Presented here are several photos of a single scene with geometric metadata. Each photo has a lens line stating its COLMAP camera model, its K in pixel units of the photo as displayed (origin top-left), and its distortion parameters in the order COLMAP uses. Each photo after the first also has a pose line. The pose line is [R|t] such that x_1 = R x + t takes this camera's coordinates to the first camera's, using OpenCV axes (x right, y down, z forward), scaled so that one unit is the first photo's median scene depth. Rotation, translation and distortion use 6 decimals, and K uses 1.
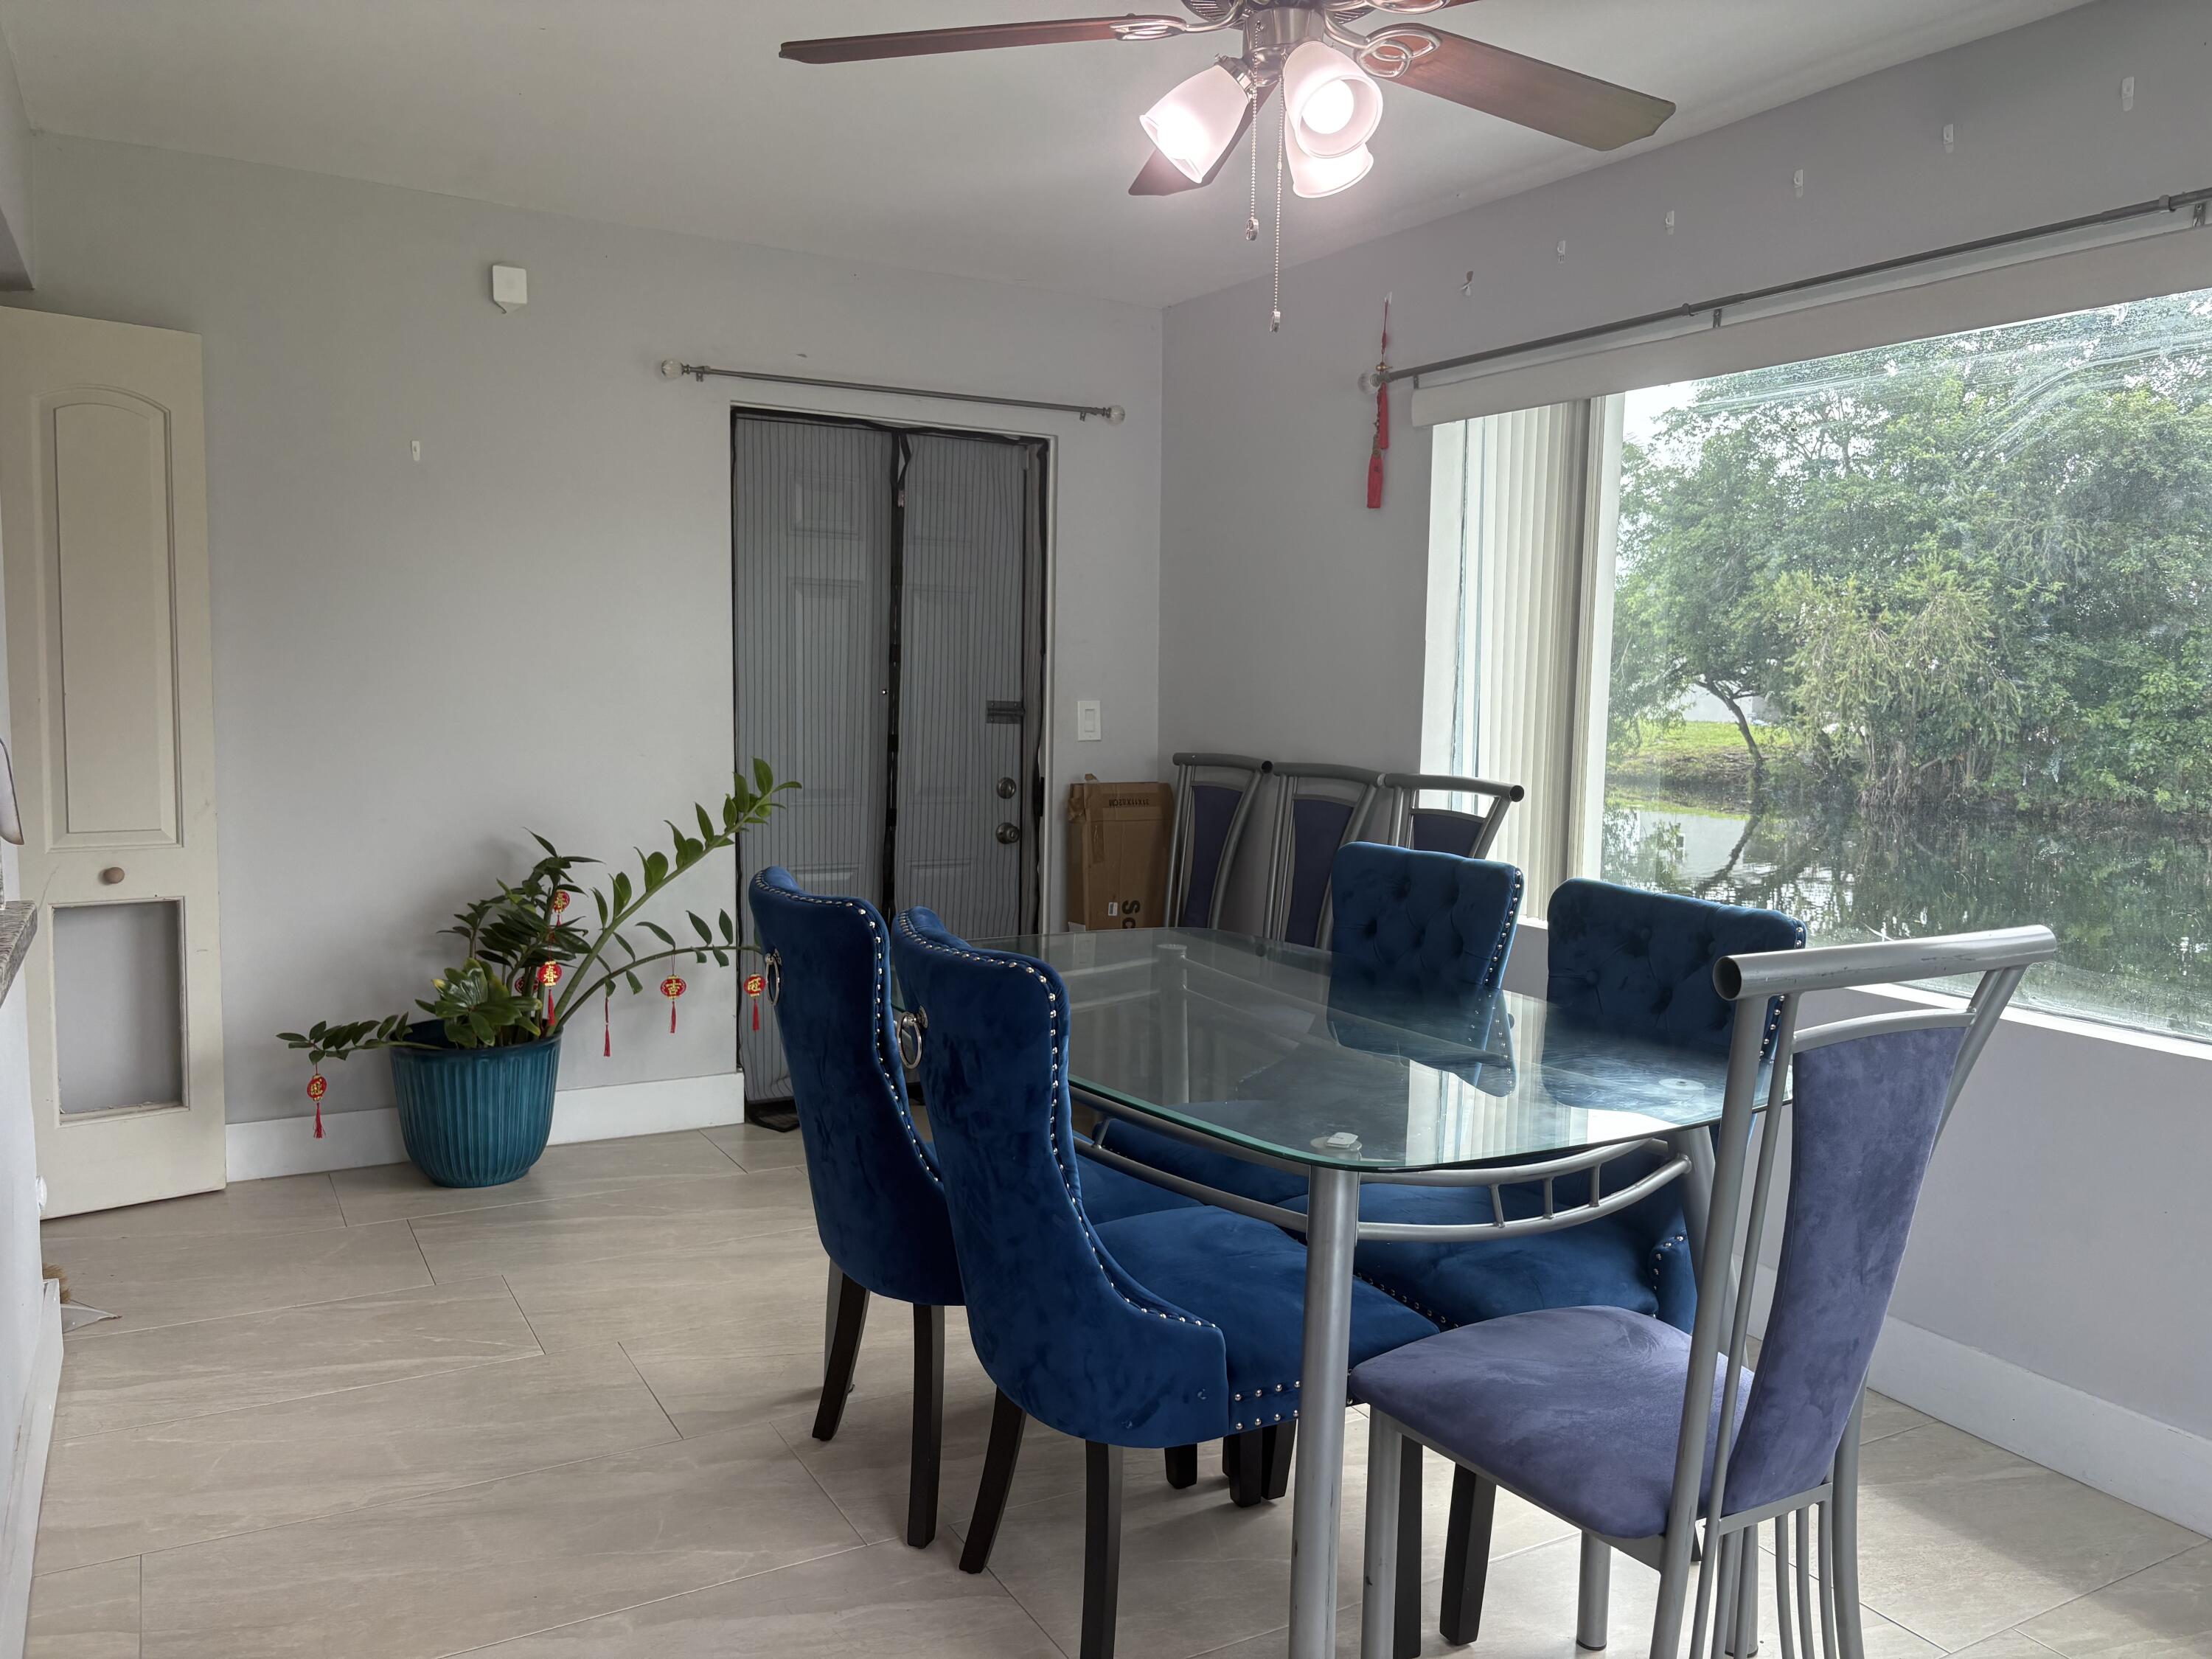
lens RADIAL K [[1681.1, 0, 1115.9], [0, 1681.1, 849.0], [0, 0, 1]] dist [0.049794, -0.053996]
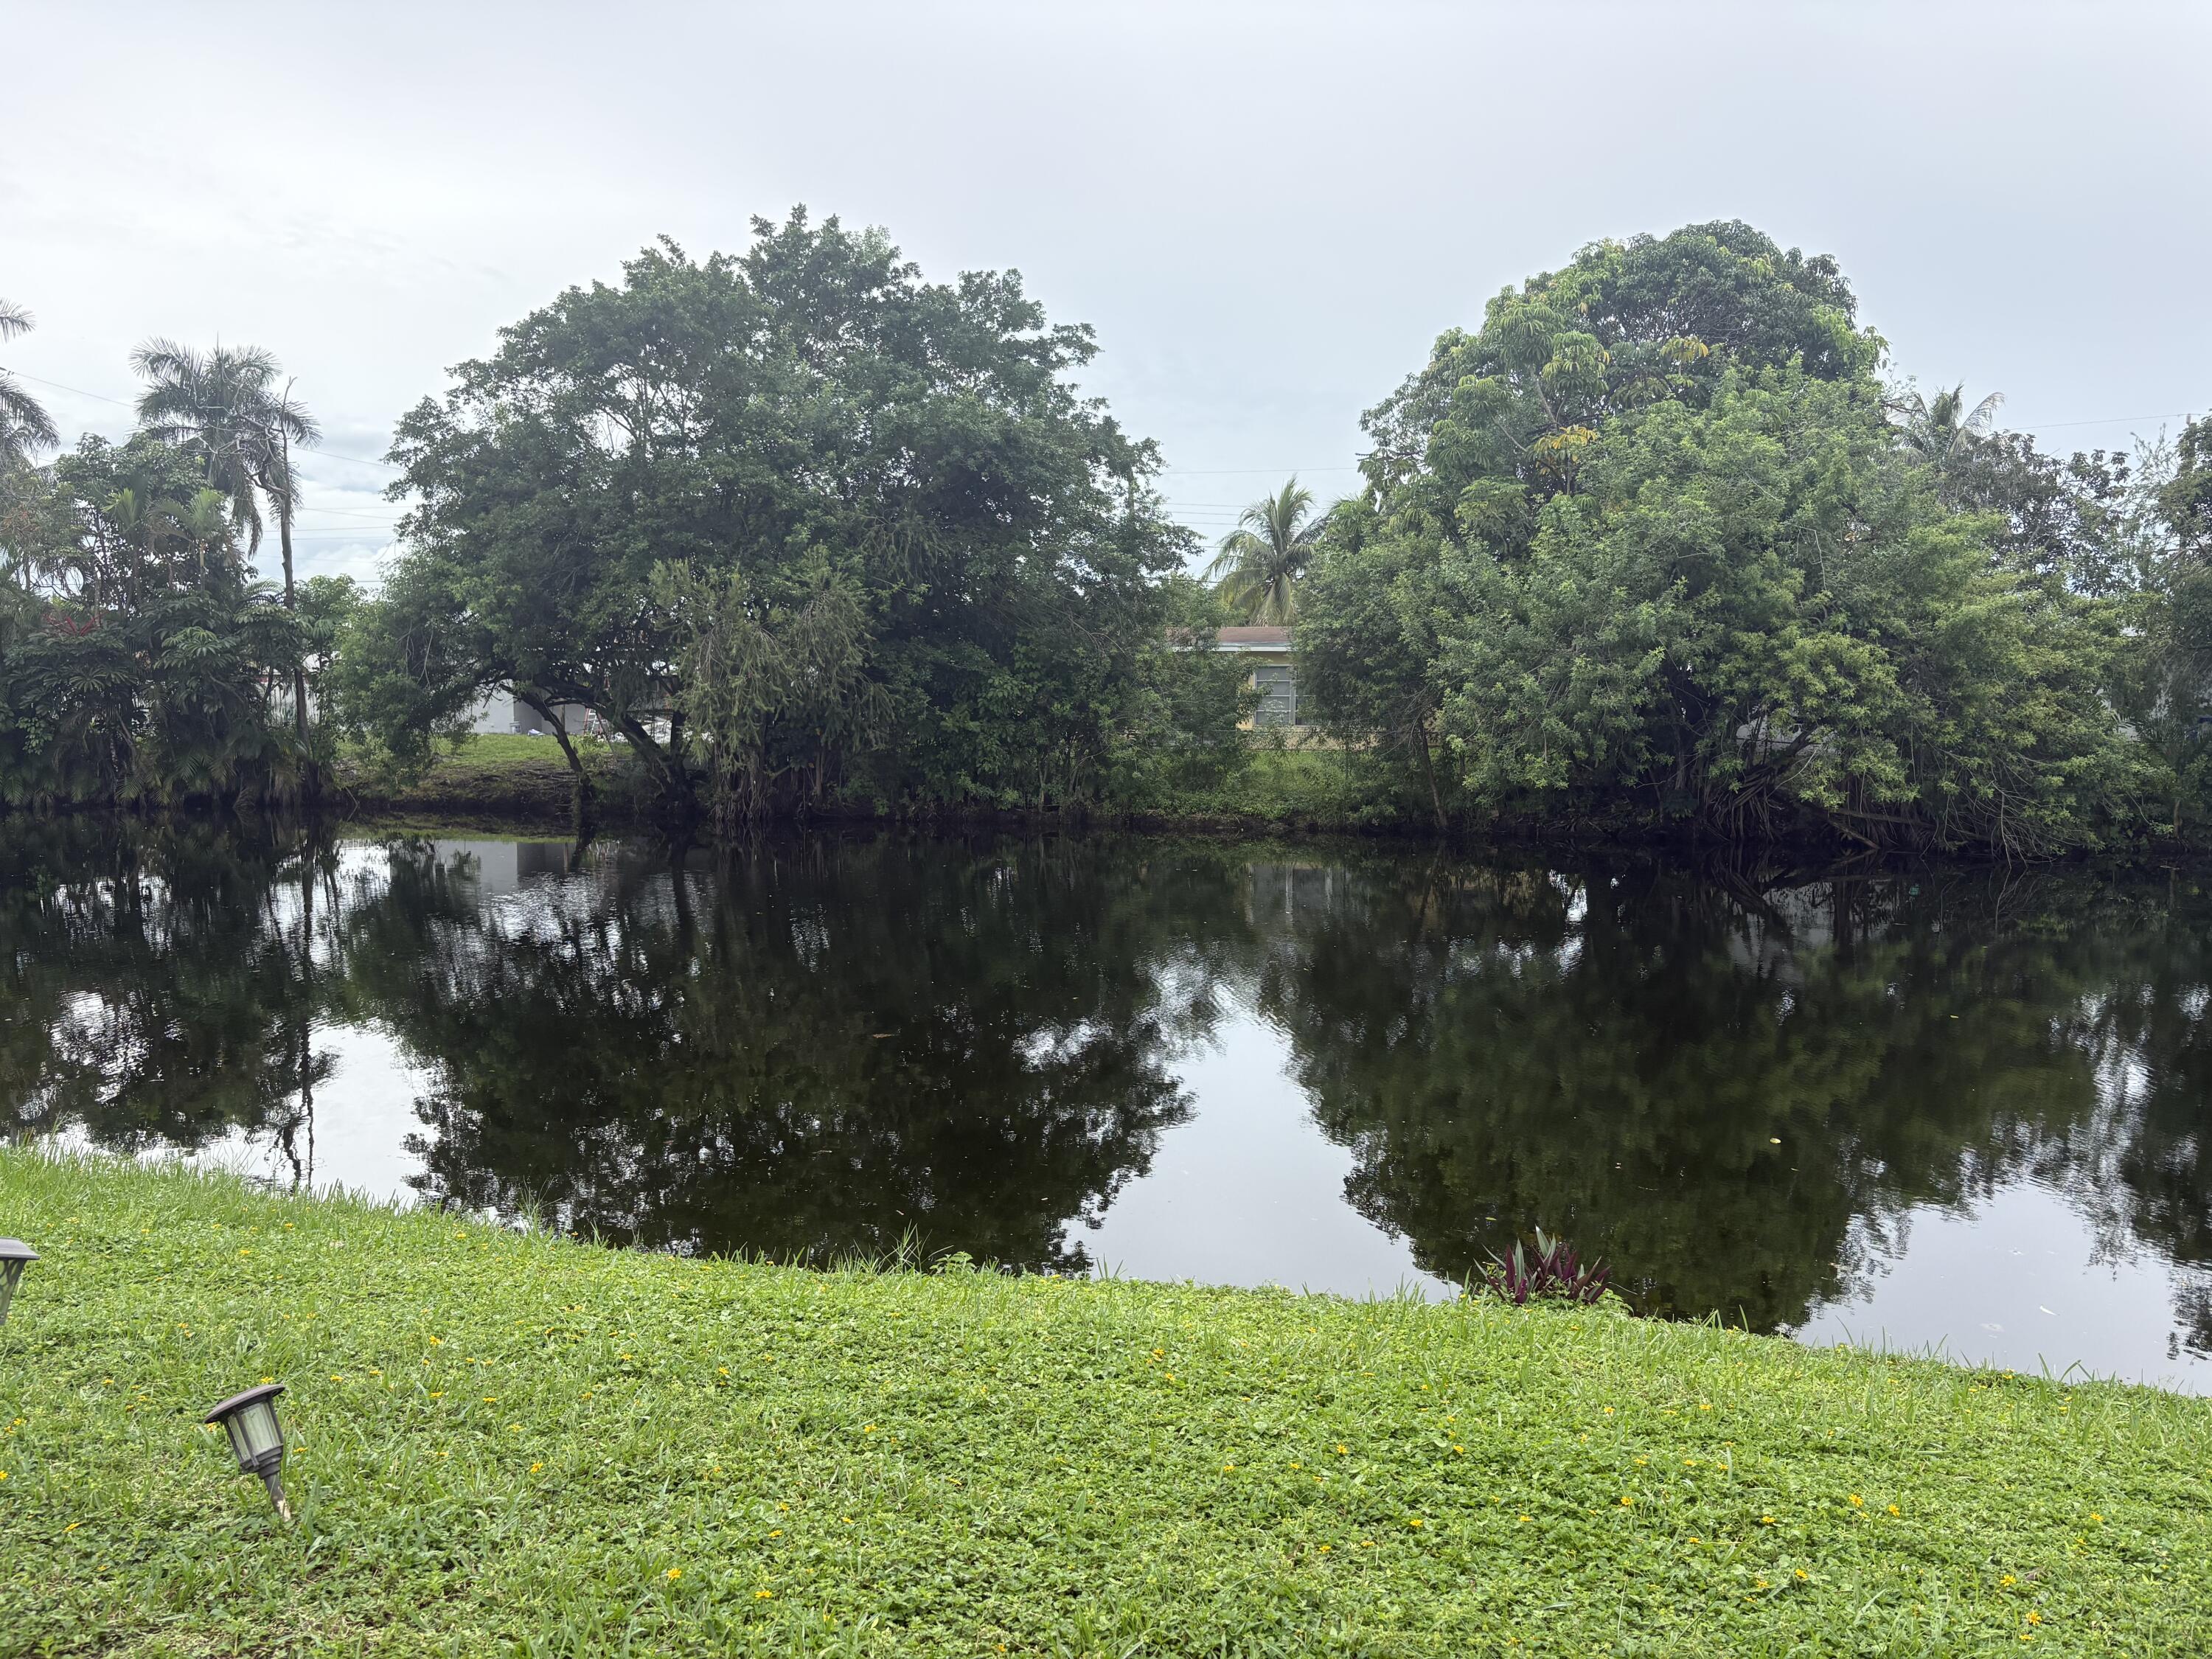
lens RADIAL K [[1681.1, 0, 1104.7], [0, 1681.1, 843.8], [0, 0, 1]] dist [0.049794, -0.053996]
pose [[0.714552, -0.076322, 0.695406, -0.464386], [0.080580, 0.996394, 0.026558, -0.203282], [-0.694926, 0.037059, 0.718126, 1.906730]]
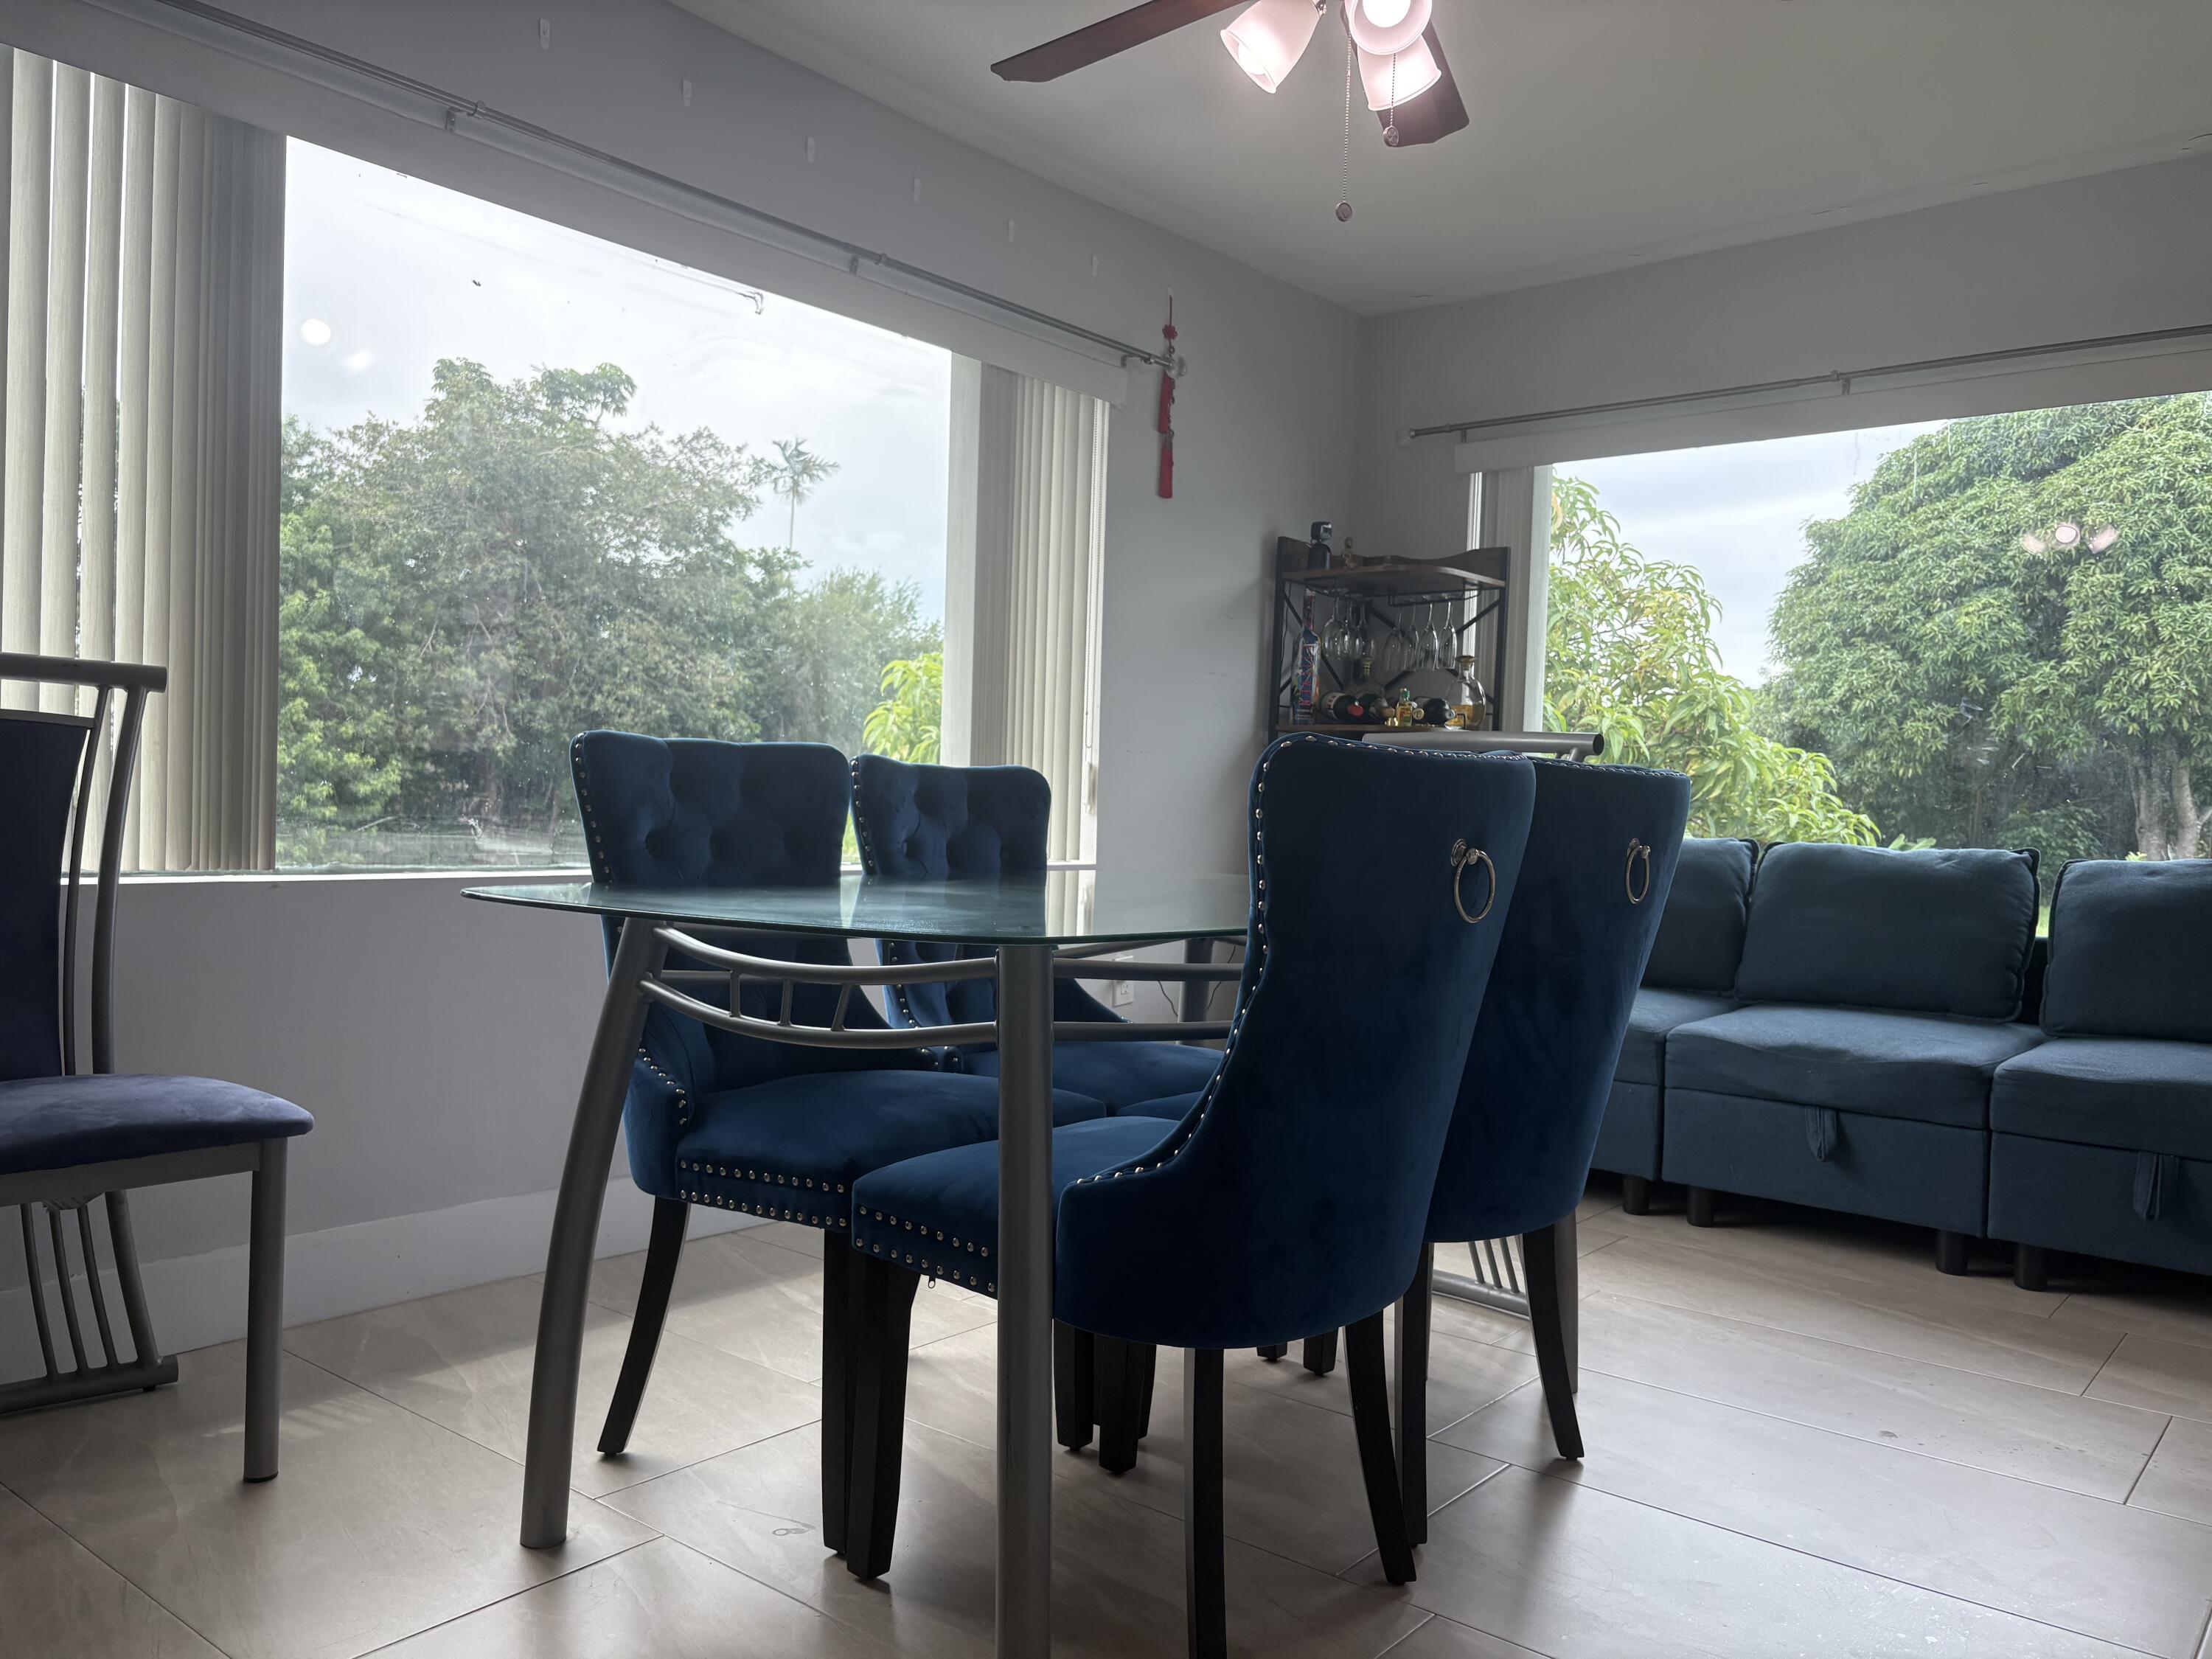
lens RADIAL K [[1681.1, 0, 1112.1], [0, 1681.1, 833.2], [0, 0, 1]] dist [0.049794, -0.053996]
pose [[-0.357266, -0.050253, 0.932650, -0.509102], [0.057551, 0.995470, 0.075684, -0.001997], [-0.932228, 0.080714, -0.352756, 0.890173]]
